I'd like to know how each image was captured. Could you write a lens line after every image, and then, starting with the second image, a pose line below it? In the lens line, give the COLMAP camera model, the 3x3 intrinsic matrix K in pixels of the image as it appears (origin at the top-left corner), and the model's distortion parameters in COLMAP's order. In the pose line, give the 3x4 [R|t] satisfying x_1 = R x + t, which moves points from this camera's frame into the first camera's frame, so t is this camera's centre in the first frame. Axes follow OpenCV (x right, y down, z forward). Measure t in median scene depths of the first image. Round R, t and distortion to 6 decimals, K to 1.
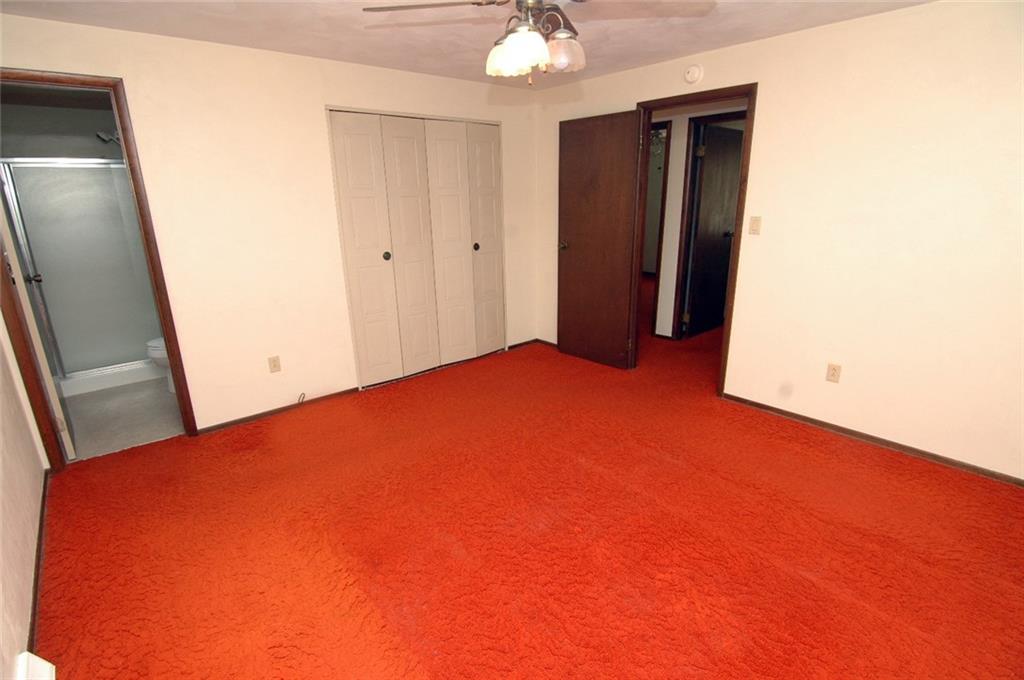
lens RADIAL K [[493.6, 0, 513.7], [0, 493.6, 337.3], [0, 0, 1]] dist [-0.009851, -0.007518]
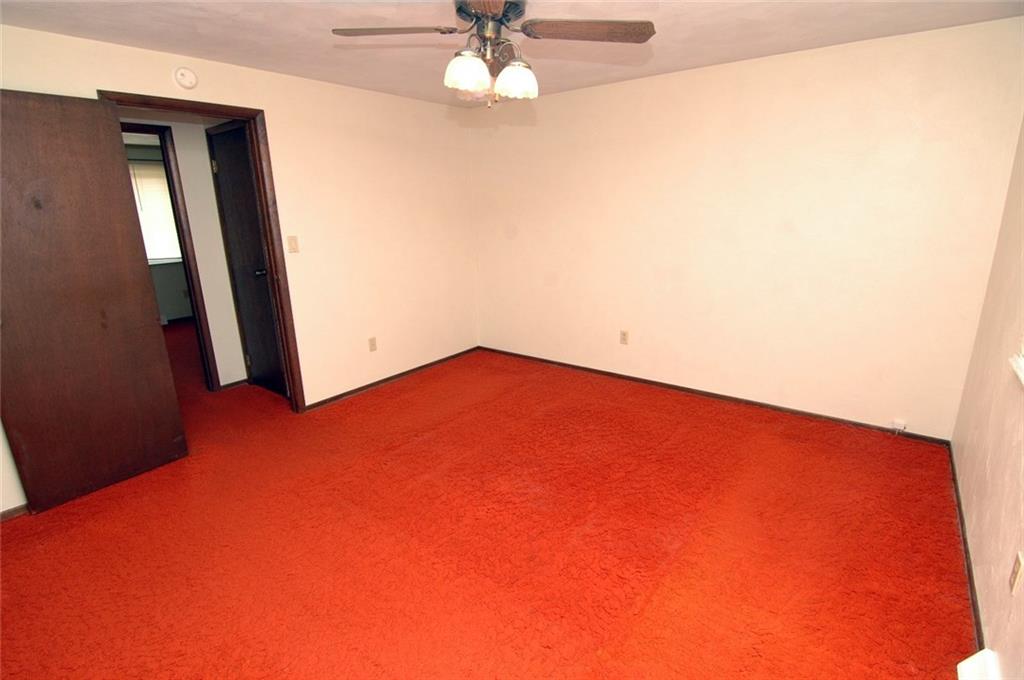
lens RADIAL K [[493.6, 0, 513.6], [0, 493.6, 341.3], [0, 0, 1]] dist [-0.009851, -0.007518]
pose [[-0.190044, -0.243696, 0.951050, -0.624971], [0.296356, 0.909277, 0.292212, -0.190190], [-0.935979, 0.337383, -0.100582, 0.672968]]
